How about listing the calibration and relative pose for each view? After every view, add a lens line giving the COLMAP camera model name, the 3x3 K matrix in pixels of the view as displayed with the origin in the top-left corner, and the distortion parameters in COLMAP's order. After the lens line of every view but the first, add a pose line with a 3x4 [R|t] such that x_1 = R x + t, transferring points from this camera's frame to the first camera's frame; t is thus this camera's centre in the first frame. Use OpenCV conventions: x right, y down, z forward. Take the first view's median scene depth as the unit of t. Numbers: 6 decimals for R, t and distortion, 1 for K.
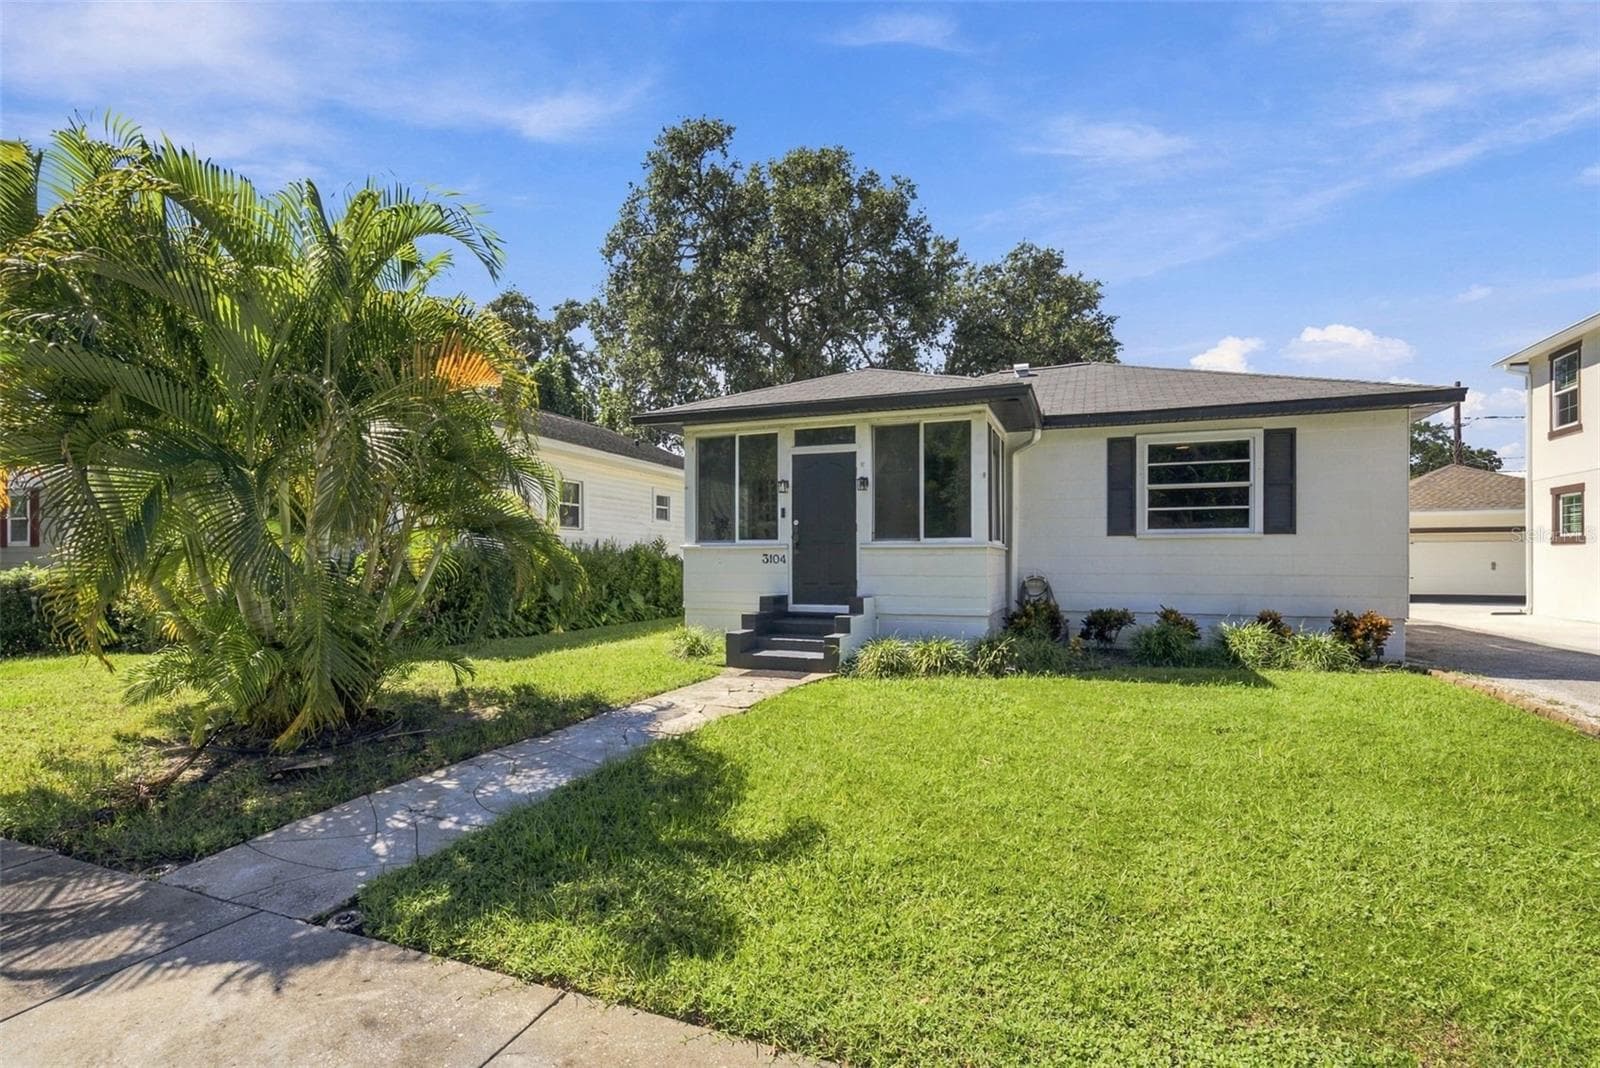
lens RADIAL K [[742.2, 0, 806.3], [0, 742.2, 564.4], [0, 0, 1]] dist [0.001647, 0.000499]
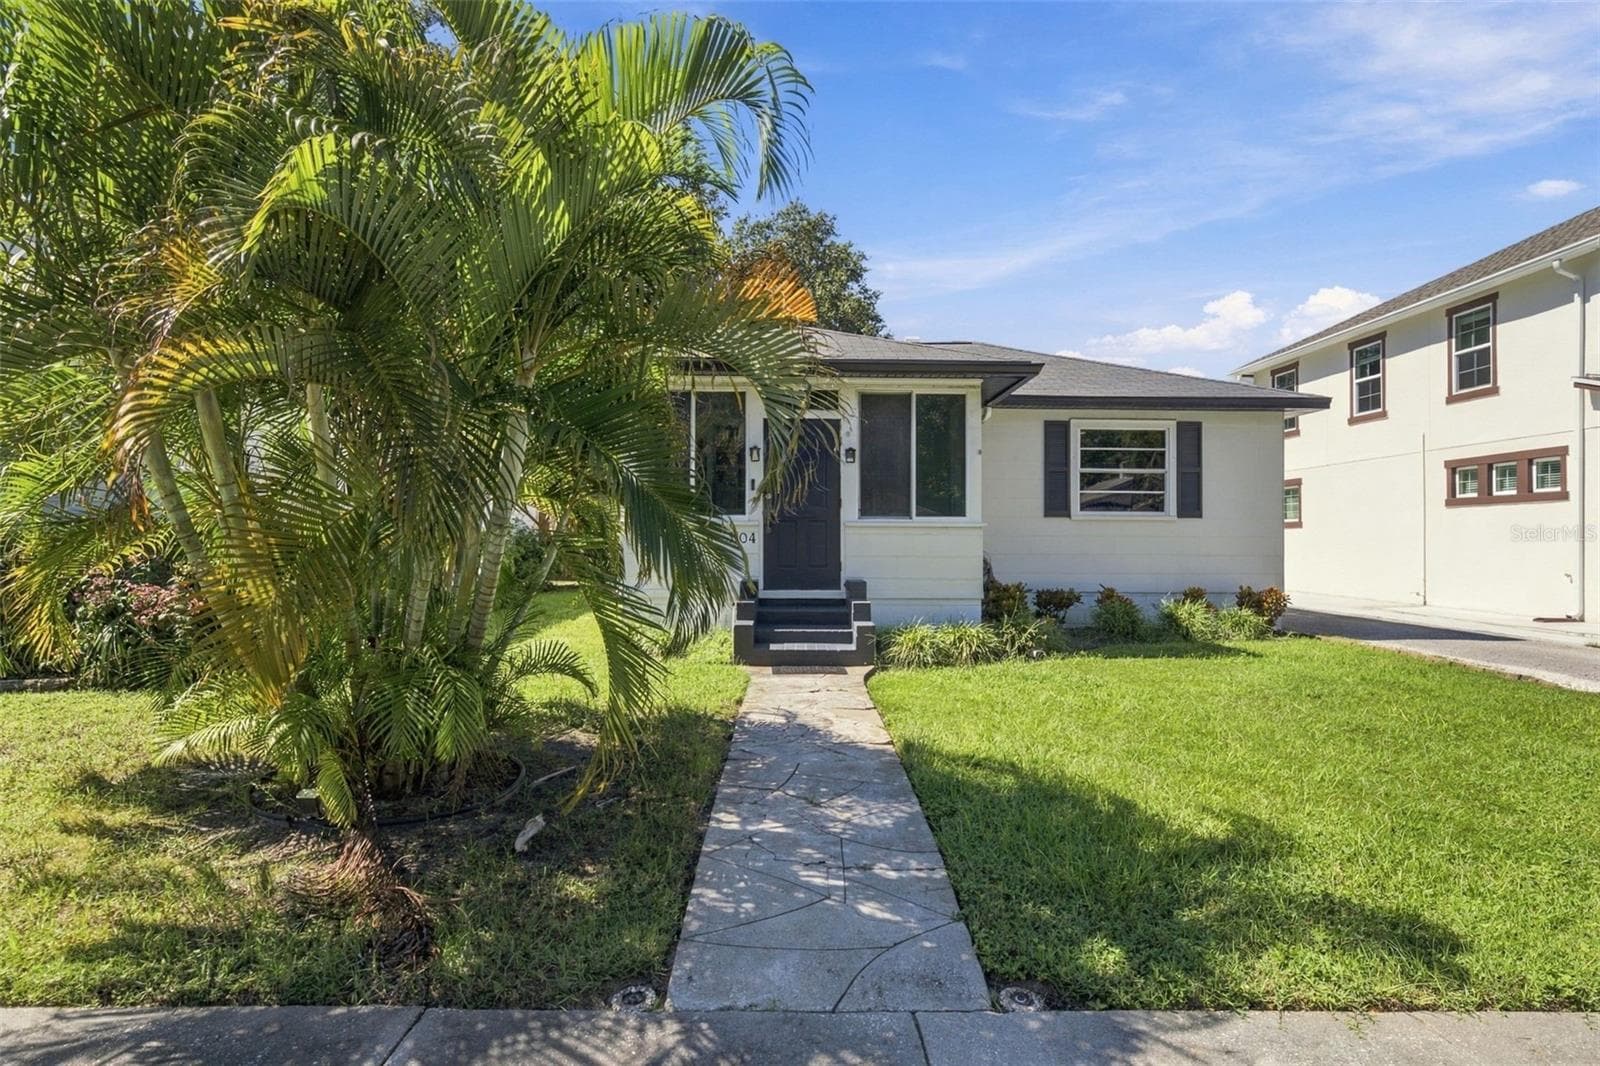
lens RADIAL K [[833.4, 0, 801.0], [0, 833.4, 534.5], [0, 0, 1]] dist [0.004716, 0.002453]
pose [[0.923819, 0.007756, 0.382751, -0.355919], [-0.003567, 0.999926, -0.011653, 0.000068], [-0.382813, 0.009400, 0.923778, 0.082374]]
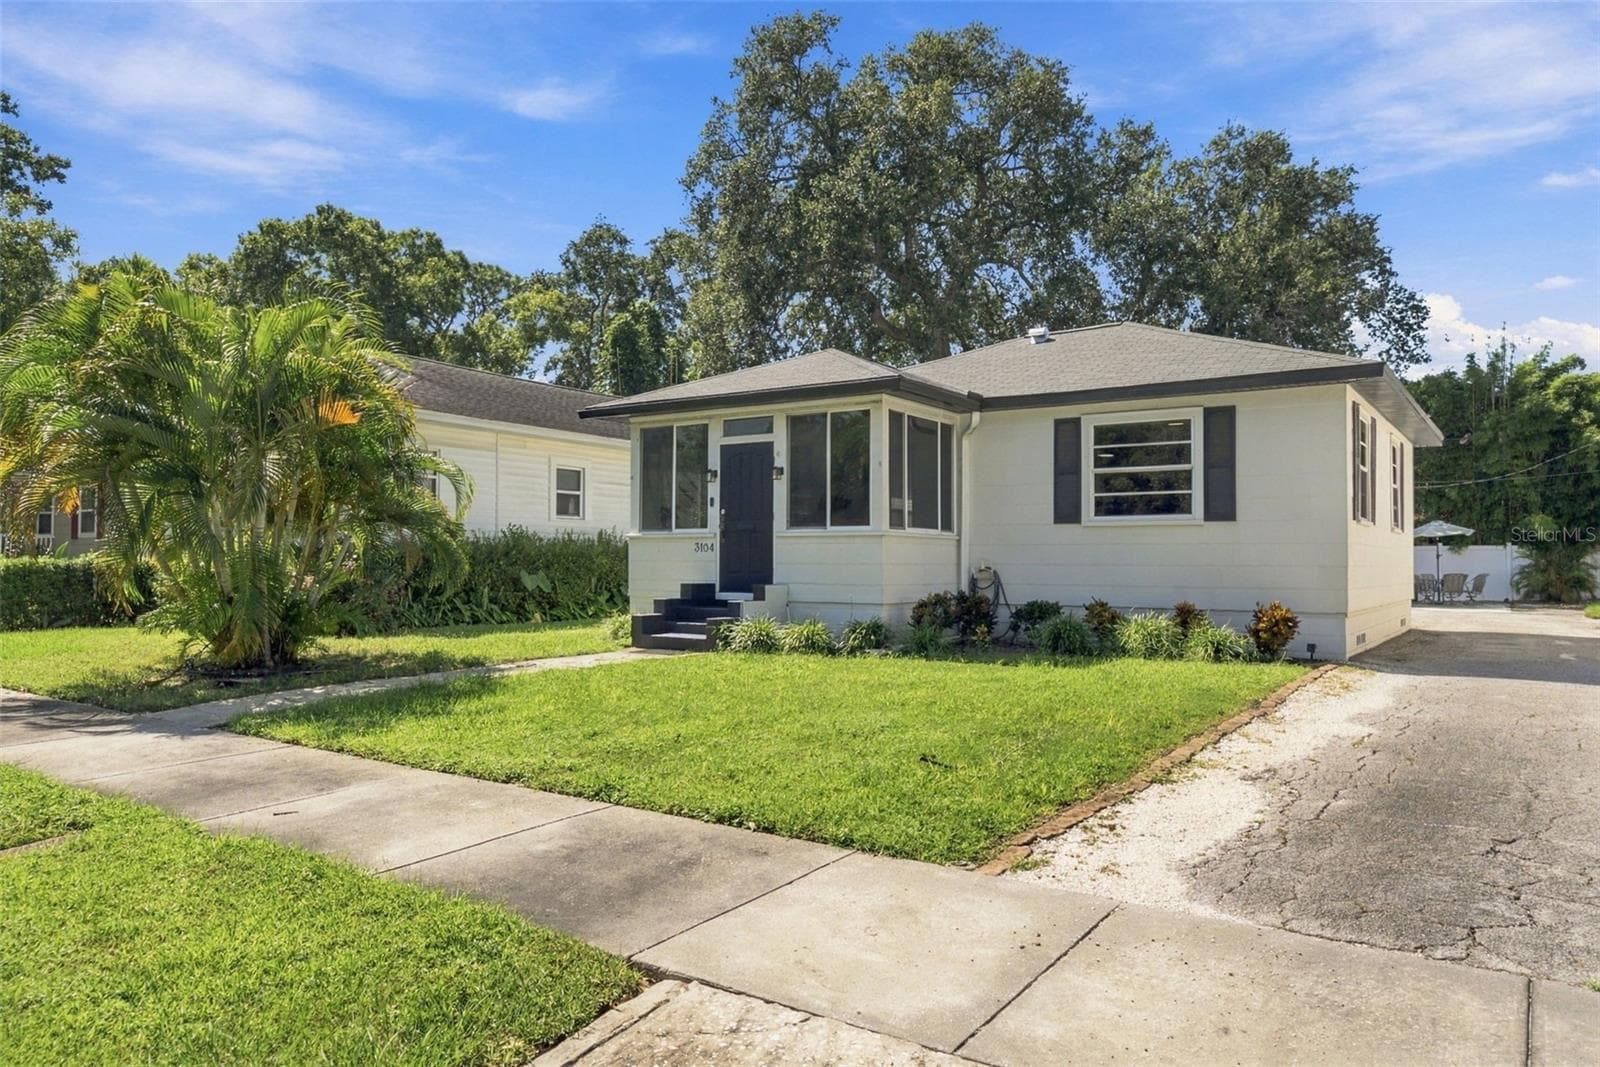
lens RADIAL K [[1076.9, 0, 817.8], [0, 1076.9, 534.7], [0, 0, 1]] dist [0.007618, -0.003315]
pose [[0.975731, -0.001662, -0.218965, 0.437438], [-0.004974, 0.999545, -0.029753, 0.018380], [0.218915, 0.030120, 0.975279, -0.405266]]
